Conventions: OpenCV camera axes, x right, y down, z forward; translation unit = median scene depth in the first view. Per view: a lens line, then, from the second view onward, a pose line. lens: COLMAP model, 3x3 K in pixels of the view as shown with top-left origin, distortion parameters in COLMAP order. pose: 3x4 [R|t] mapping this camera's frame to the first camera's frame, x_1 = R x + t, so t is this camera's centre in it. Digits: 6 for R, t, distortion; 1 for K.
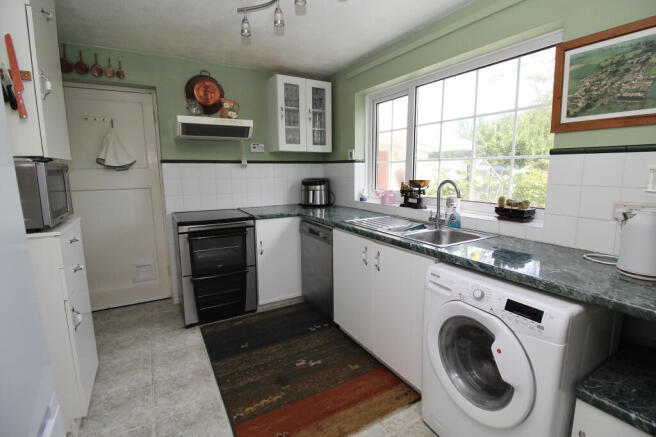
lens RADIAL K [[308.0, 0, 333.5], [0, 308.0, 217.7], [0, 0, 1]] dist [-0.016144, -0.000935]
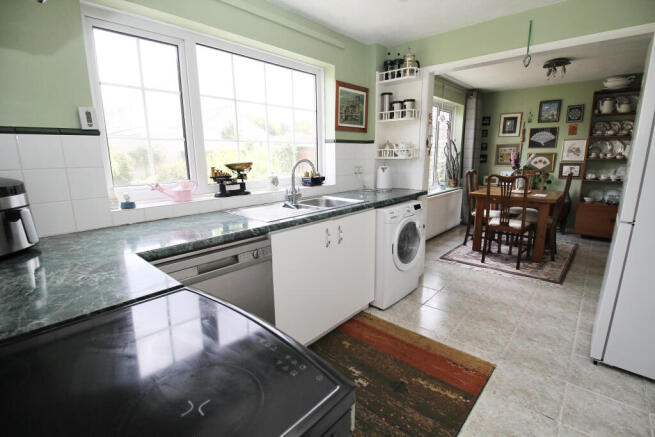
lens RADIAL K [[300.9, 0, 331.7], [0, 300.9, 217.8], [0, 0, 1]] dist [-0.016342, -0.000443]
pose [[-0.300611, -0.184739, 0.935684, -0.808343], [0.159599, 0.957484, 0.240318, -0.170186], [-0.940298, 0.221577, -0.258346, 1.265910]]
